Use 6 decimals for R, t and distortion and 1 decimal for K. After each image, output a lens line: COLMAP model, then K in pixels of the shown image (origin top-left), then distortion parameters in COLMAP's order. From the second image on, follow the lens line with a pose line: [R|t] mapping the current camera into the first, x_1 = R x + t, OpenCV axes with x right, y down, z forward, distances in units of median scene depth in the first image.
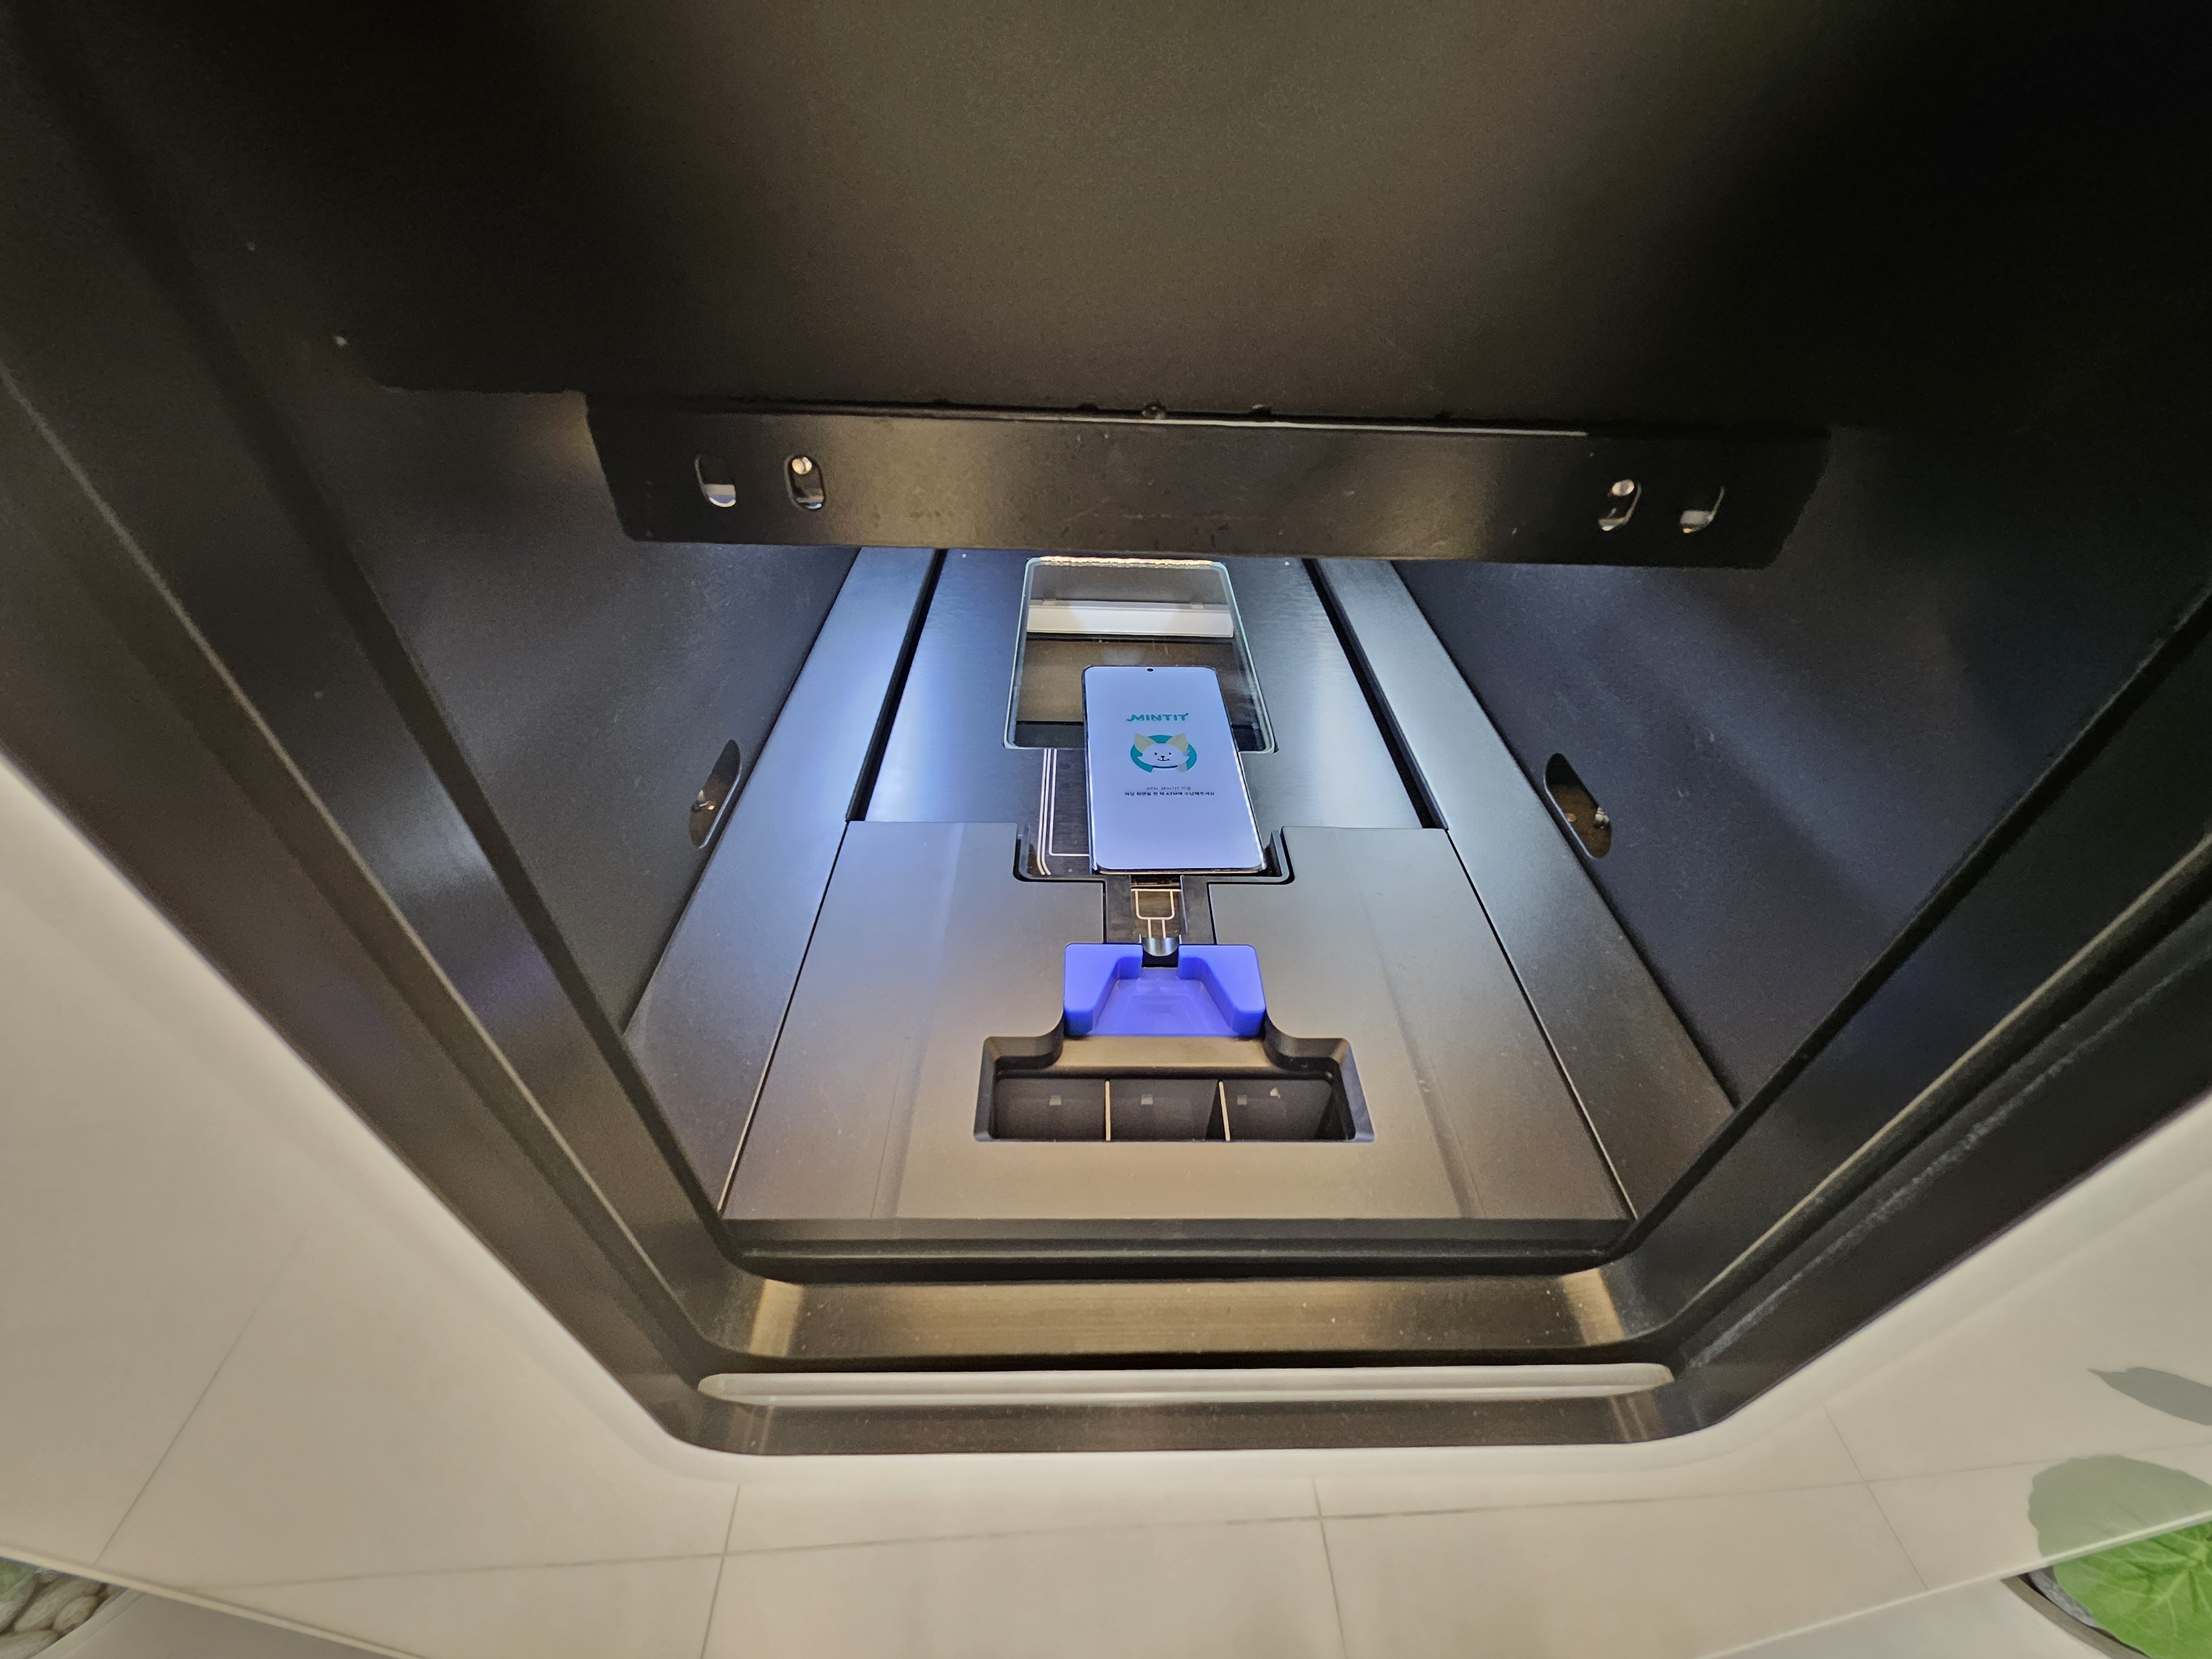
lens RADIAL K [[864.5, 0, 1107.9], [0, 864.5, 825.2], [0, 0, 1]] dist [-0.005602, 0.001696]
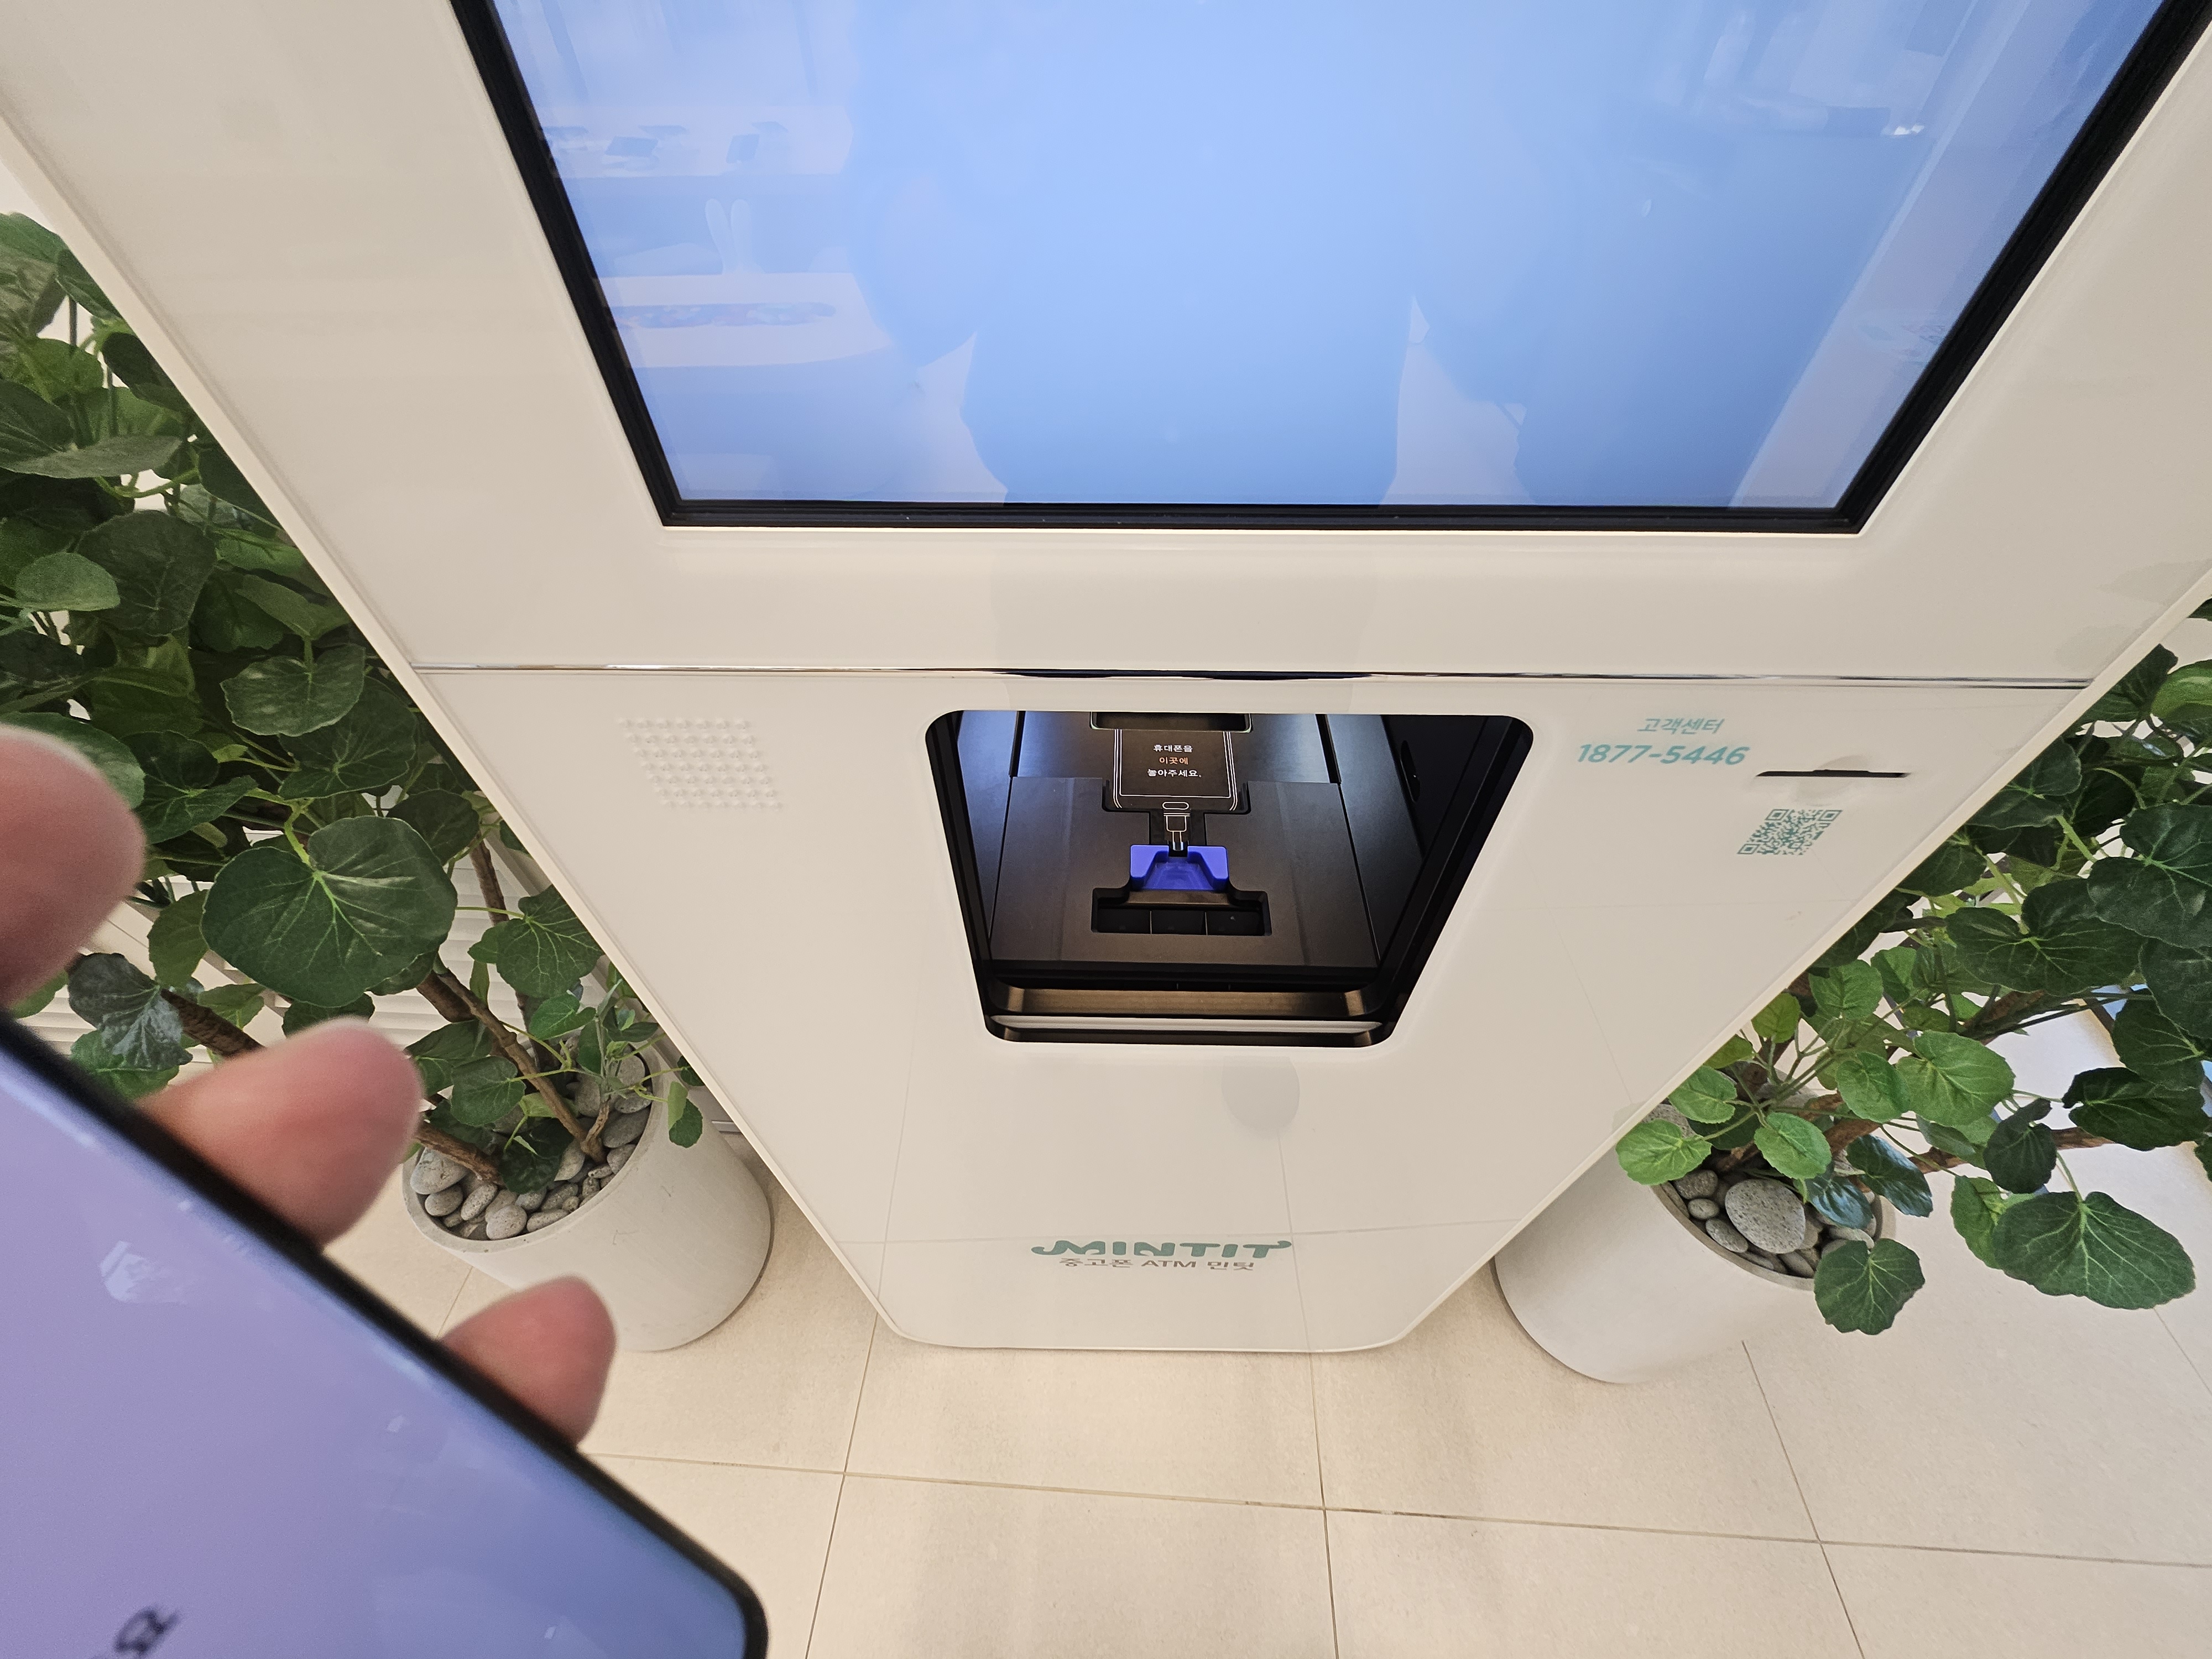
lens RADIAL K [[864.5, 0, 1099.4], [0, 864.5, 817.0], [0, 0, 1]] dist [-0.005602, 0.001696]
pose [[0.998931, 0.009846, -0.045163, -0.034445], [-0.004298, 0.992603, 0.121325, -0.181337], [0.046024, -0.121002, 0.991585, -1.051183]]
